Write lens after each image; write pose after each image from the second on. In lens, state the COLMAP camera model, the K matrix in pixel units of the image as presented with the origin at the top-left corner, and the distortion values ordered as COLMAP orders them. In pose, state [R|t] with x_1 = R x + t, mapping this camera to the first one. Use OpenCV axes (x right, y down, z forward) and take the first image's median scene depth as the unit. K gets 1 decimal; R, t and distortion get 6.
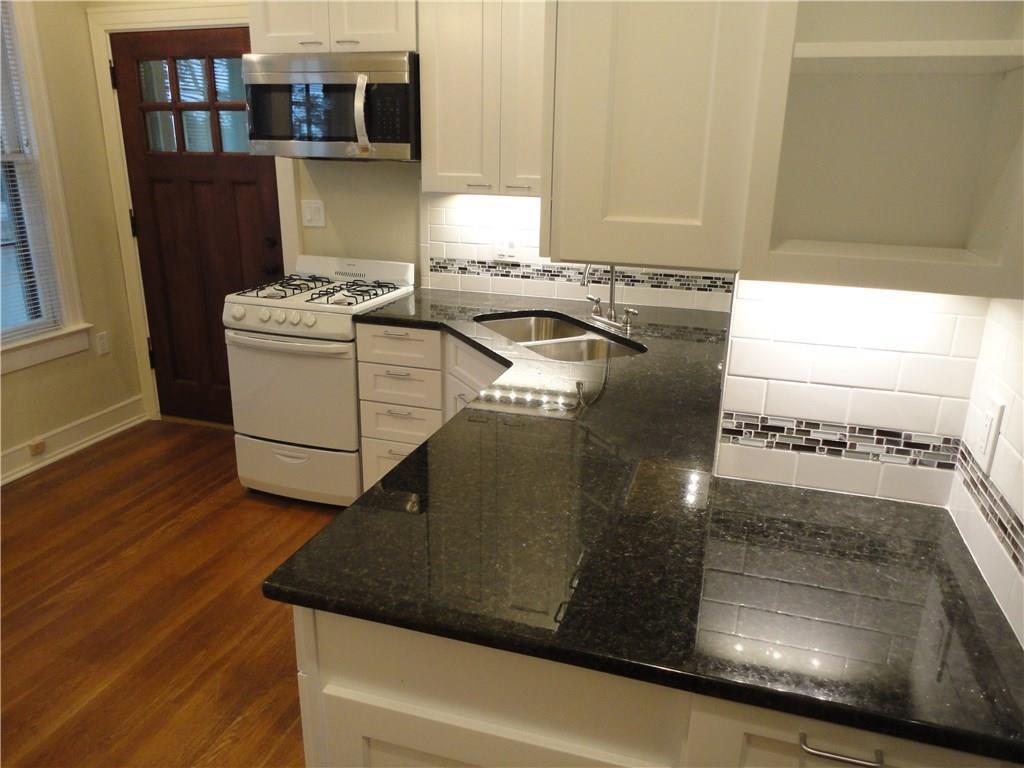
lens RADIAL K [[743.6, 0, 508.4], [0, 743.6, 381.2], [0, 0, 1]] dist [0.004478, -0.003212]
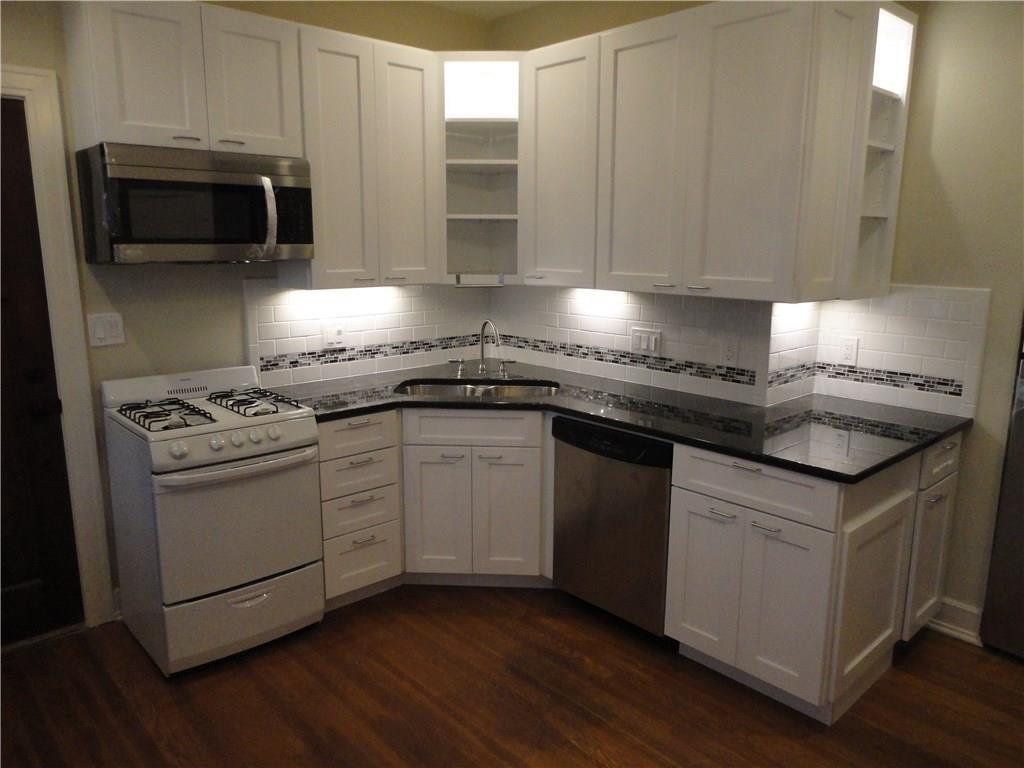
lens RADIAL K [[743.6, 0, 506.1], [0, 743.6, 384.9], [0, 0, 1]] dist [0.004478, -0.003212]
pose [[0.509961, -0.184295, 0.840223, -0.815799], [0.268453, 0.962092, 0.048092, -0.098634], [-0.817235, 0.201035, 0.540104, 0.237510]]
